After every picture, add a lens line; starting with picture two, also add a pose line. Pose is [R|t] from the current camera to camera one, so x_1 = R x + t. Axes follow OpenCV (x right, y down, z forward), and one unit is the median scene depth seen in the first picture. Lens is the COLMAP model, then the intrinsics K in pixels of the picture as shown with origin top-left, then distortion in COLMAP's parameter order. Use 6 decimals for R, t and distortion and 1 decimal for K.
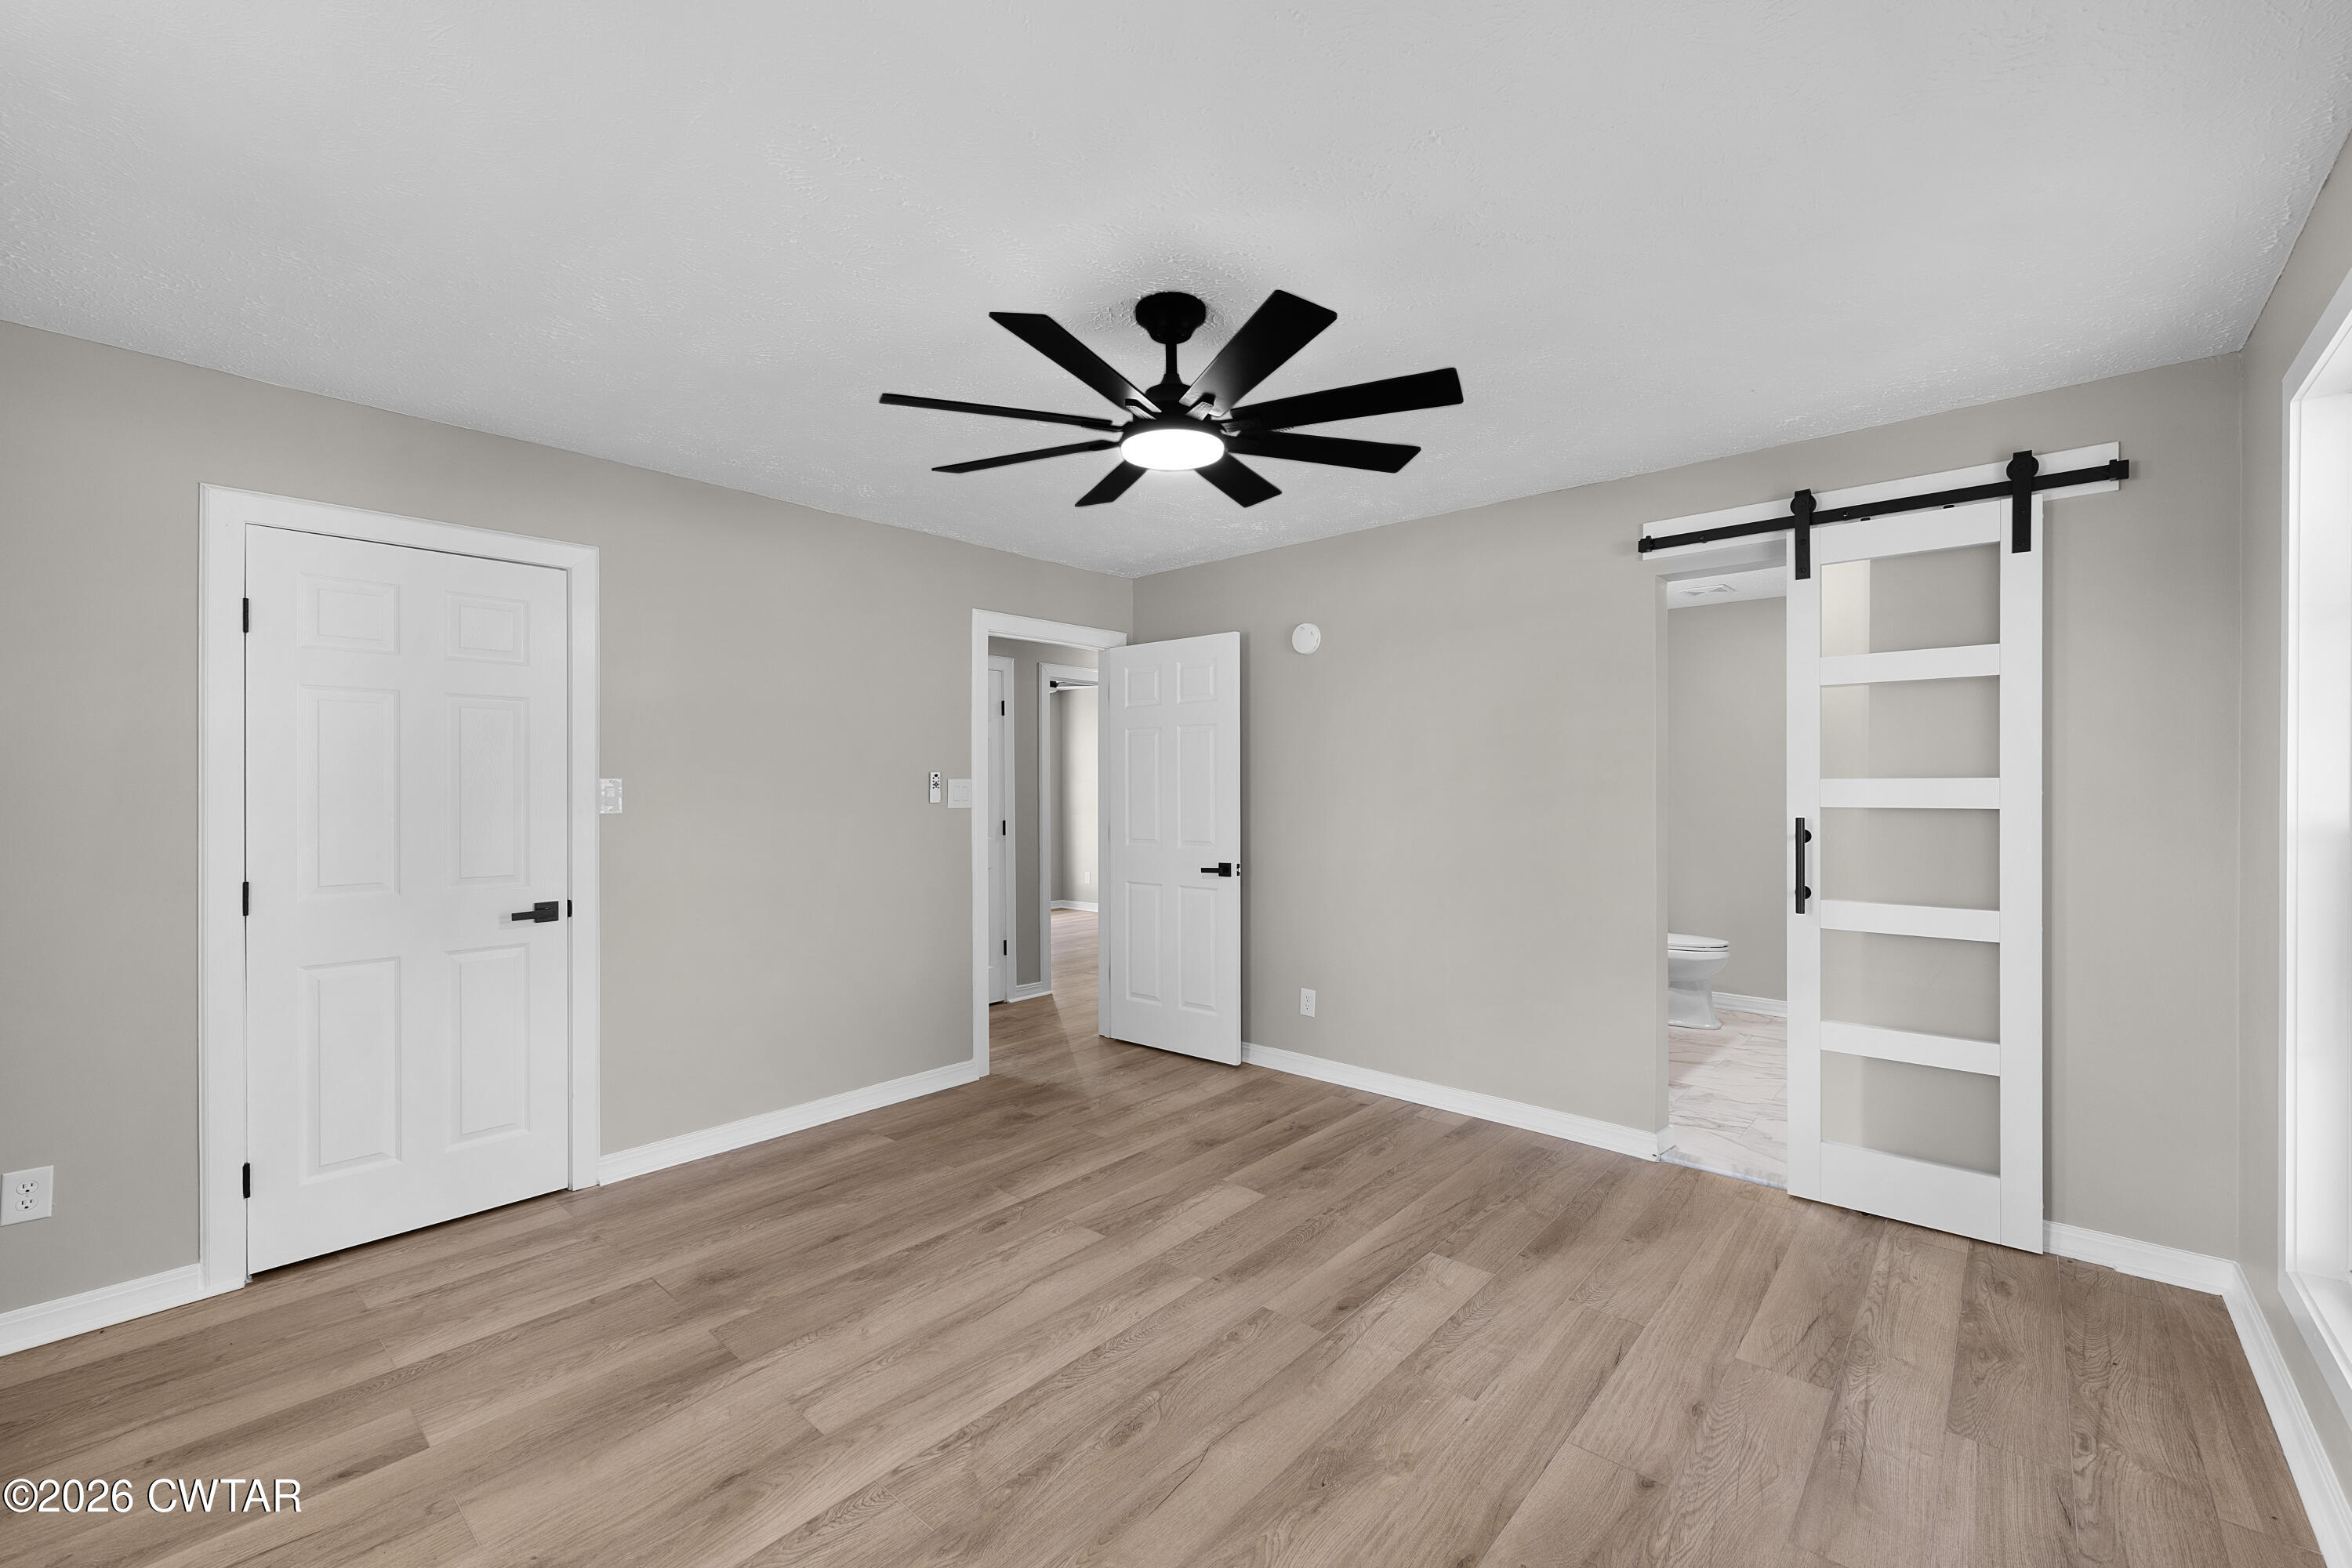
lens RADIAL K [[965.9, 0, 1168.1], [0, 965.9, 791.6], [0, 0, 1]] dist [-0.003533, 0.001985]
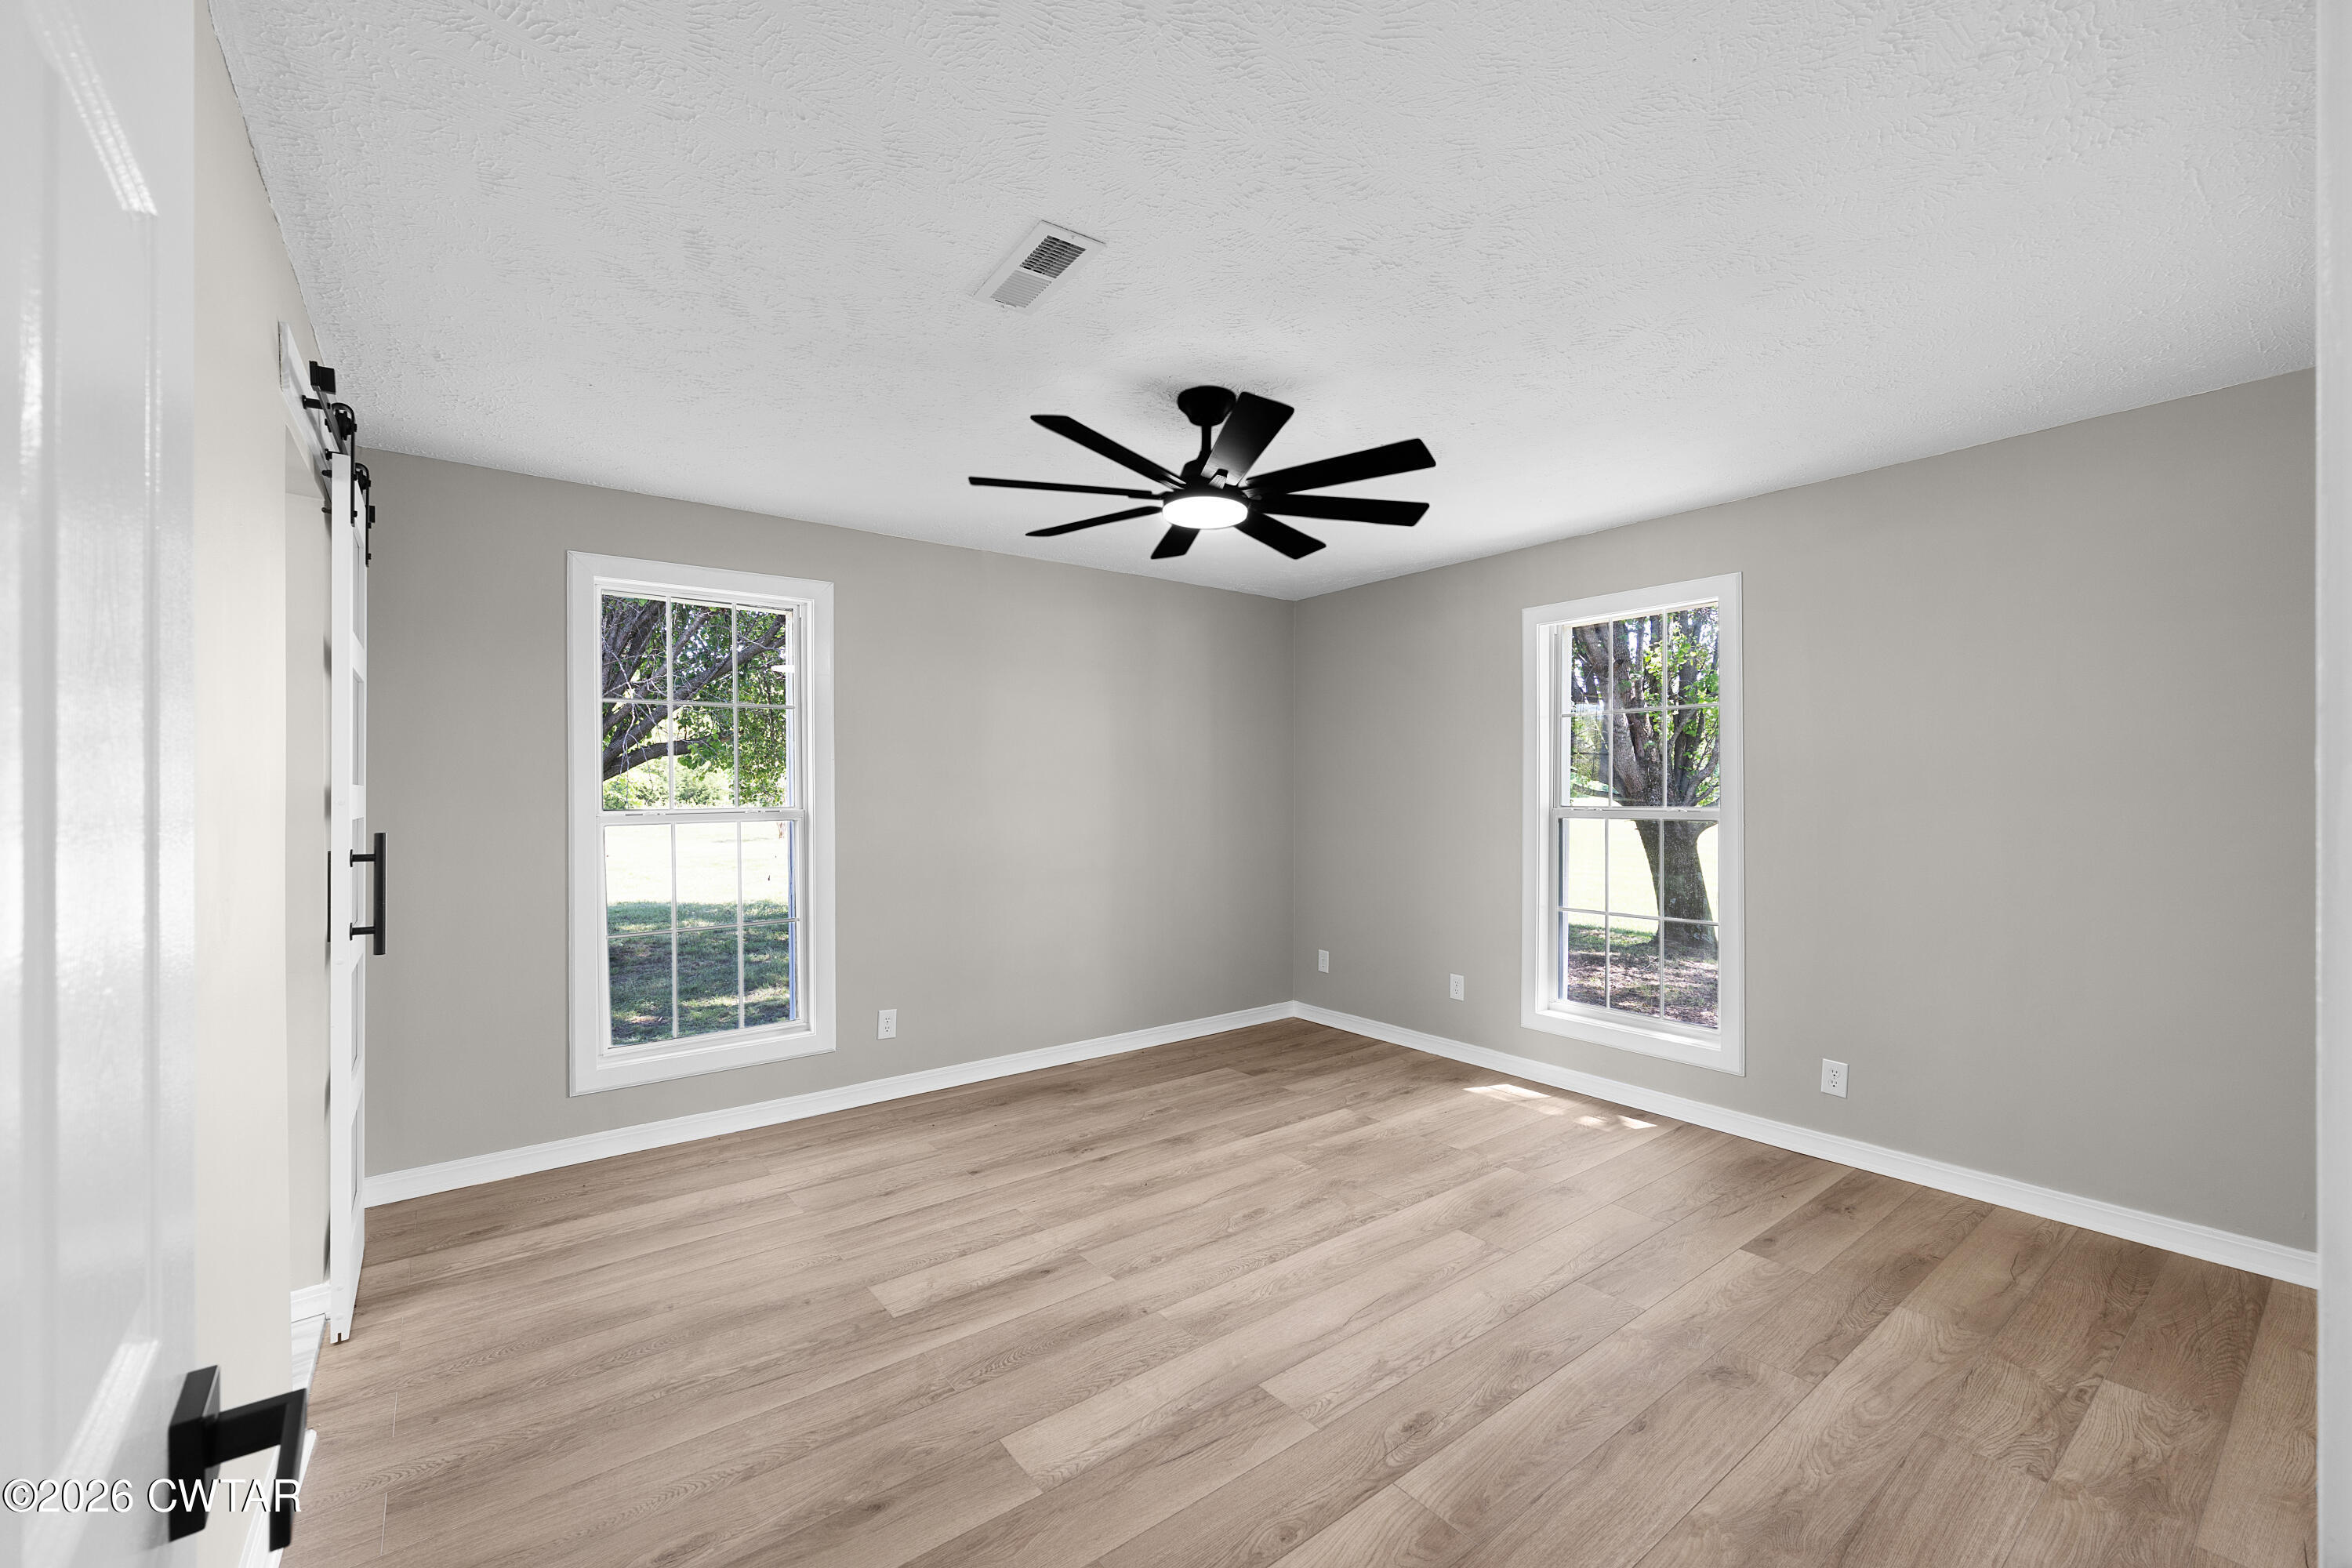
lens RADIAL K [[965.9, 0, 1172.4], [0, 965.9, 791.6], [0, 0, 1]] dist [-0.003533, 0.001985]
pose [[-0.982969, 0.006649, 0.183652, -0.160963], [0.006756, 0.999977, -0.000045, -0.005027], [-0.183648, 0.001196, -0.982991, 2.013688]]
